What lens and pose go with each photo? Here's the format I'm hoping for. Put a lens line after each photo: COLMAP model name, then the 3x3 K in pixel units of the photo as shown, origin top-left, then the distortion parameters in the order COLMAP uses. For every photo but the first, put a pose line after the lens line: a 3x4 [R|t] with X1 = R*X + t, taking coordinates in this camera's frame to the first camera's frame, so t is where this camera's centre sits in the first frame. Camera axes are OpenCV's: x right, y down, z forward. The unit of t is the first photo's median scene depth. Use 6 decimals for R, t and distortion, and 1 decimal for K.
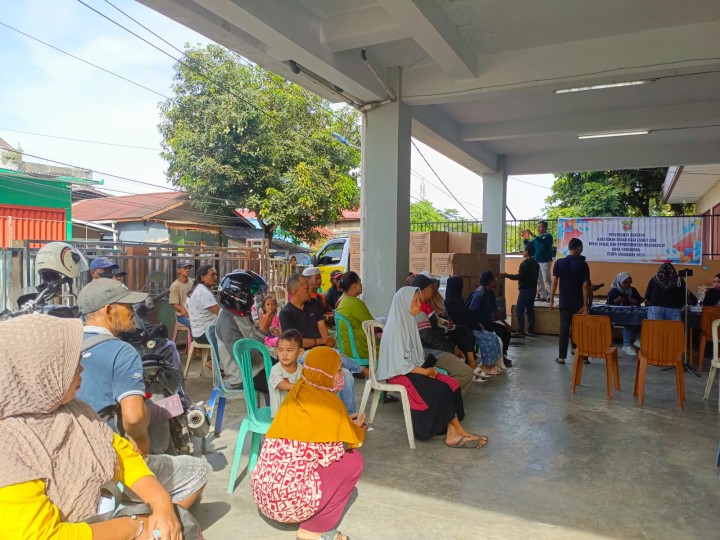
lens RADIAL K [[557.6, 0, 355.8], [0, 557.6, 269.9], [0, 0, 1]] dist [0.017917, -0.022068]
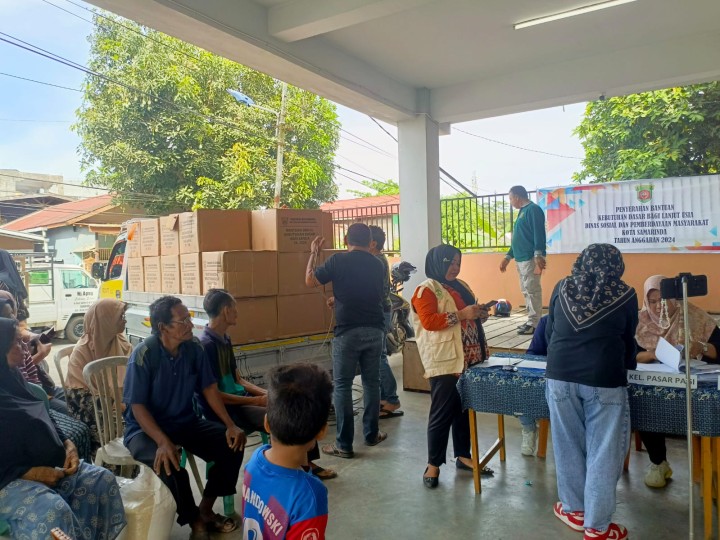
lens RADIAL K [[557.6, 0, 363.5], [0, 557.6, 271.3], [0, 0, 1]] dist [0.017917, -0.022068]
pose [[0.994369, -0.038092, -0.098890, 0.154807], [0.038265, 0.999268, -0.000152, -0.003330], [0.098823, -0.003633, 0.995098, 0.234617]]
